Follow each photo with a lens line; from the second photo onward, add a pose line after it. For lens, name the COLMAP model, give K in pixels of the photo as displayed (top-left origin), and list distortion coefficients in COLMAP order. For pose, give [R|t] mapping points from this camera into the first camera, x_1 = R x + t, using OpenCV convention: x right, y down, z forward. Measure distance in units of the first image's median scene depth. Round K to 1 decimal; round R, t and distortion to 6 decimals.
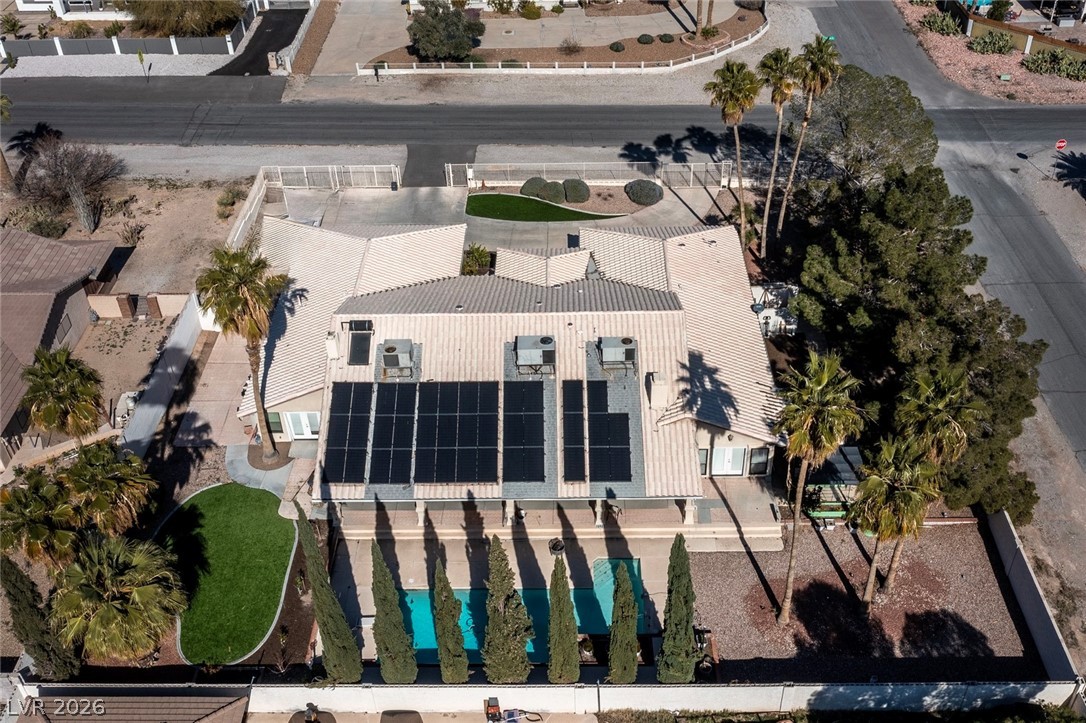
lens RADIAL K [[1064.2, 0, 548.2], [0, 1064.2, 365.8], [0, 0, 1]] dist [-0.010690, 0.000000]
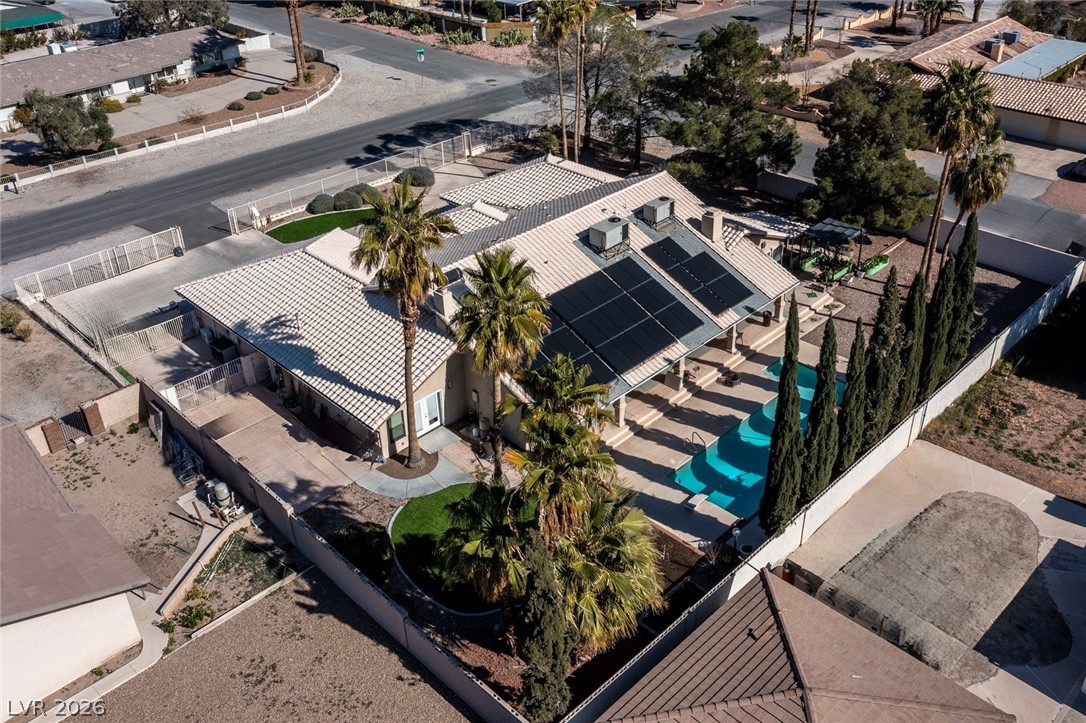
lens RADIAL K [[909.6, 0, 550.5], [0, 909.6, 363.3], [0, 0, 1]] dist [0.001058, 0.004332]
pose [[0.698929, -0.381652, 0.604846, -0.437207], [0.450604, 0.891736, 0.041983, 0.024235], [-0.555387, 0.243203, 0.795235, 0.247756]]
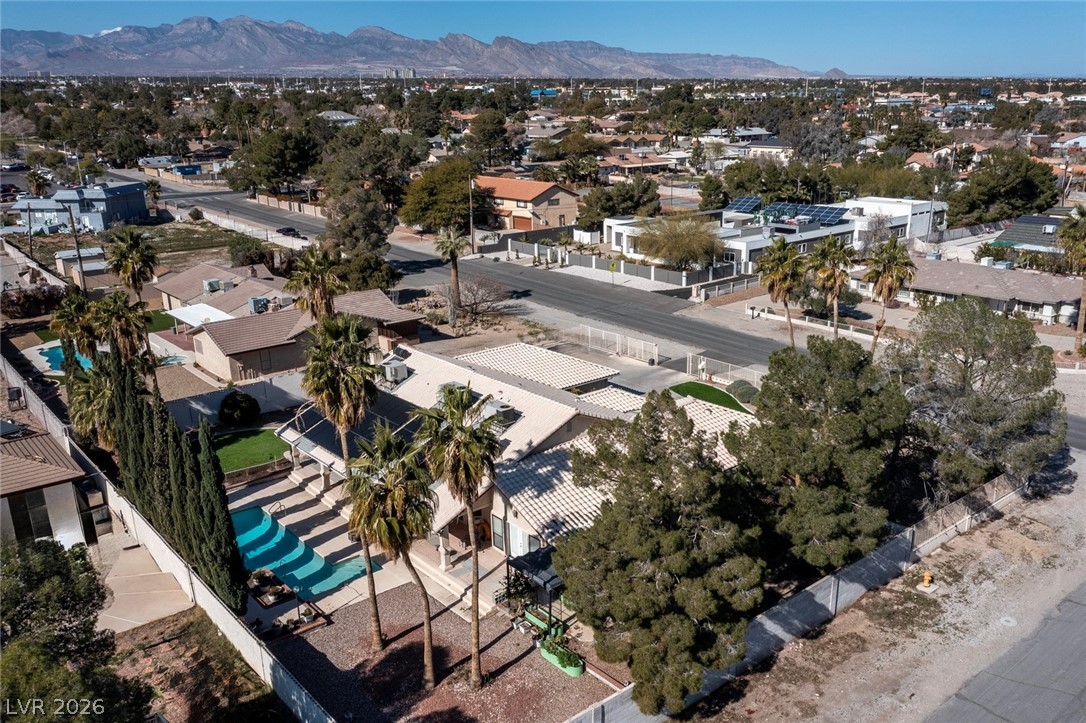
lens RADIAL K [[909.6, 0, 550.2], [0, 909.6, 360.1], [0, 0, 1]] dist [0.001058, 0.004332]
pose [[0.655479, 0.226789, -0.720356, 0.523960], [-0.471874, 0.867720, -0.156192, 0.041260], [0.589645, 0.442299, 0.675789, 0.256594]]
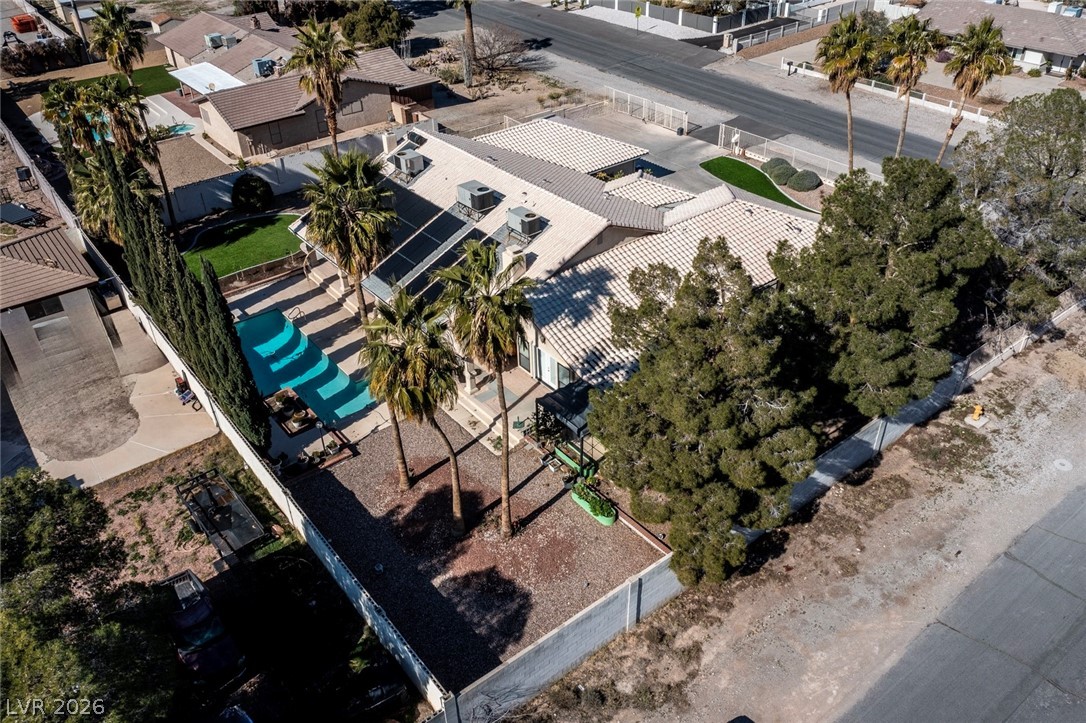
lens RADIAL K [[857.2, 0, 524.8], [0, 857.2, 342.6], [0, 0, 1]] dist [-0.001785, -0.001845]
pose [[0.626126, 0.434500, -0.647438, 0.442893], [-0.474502, 0.871219, 0.125798, -0.012271], [0.618719, 0.228445, 0.751664, 0.282919]]
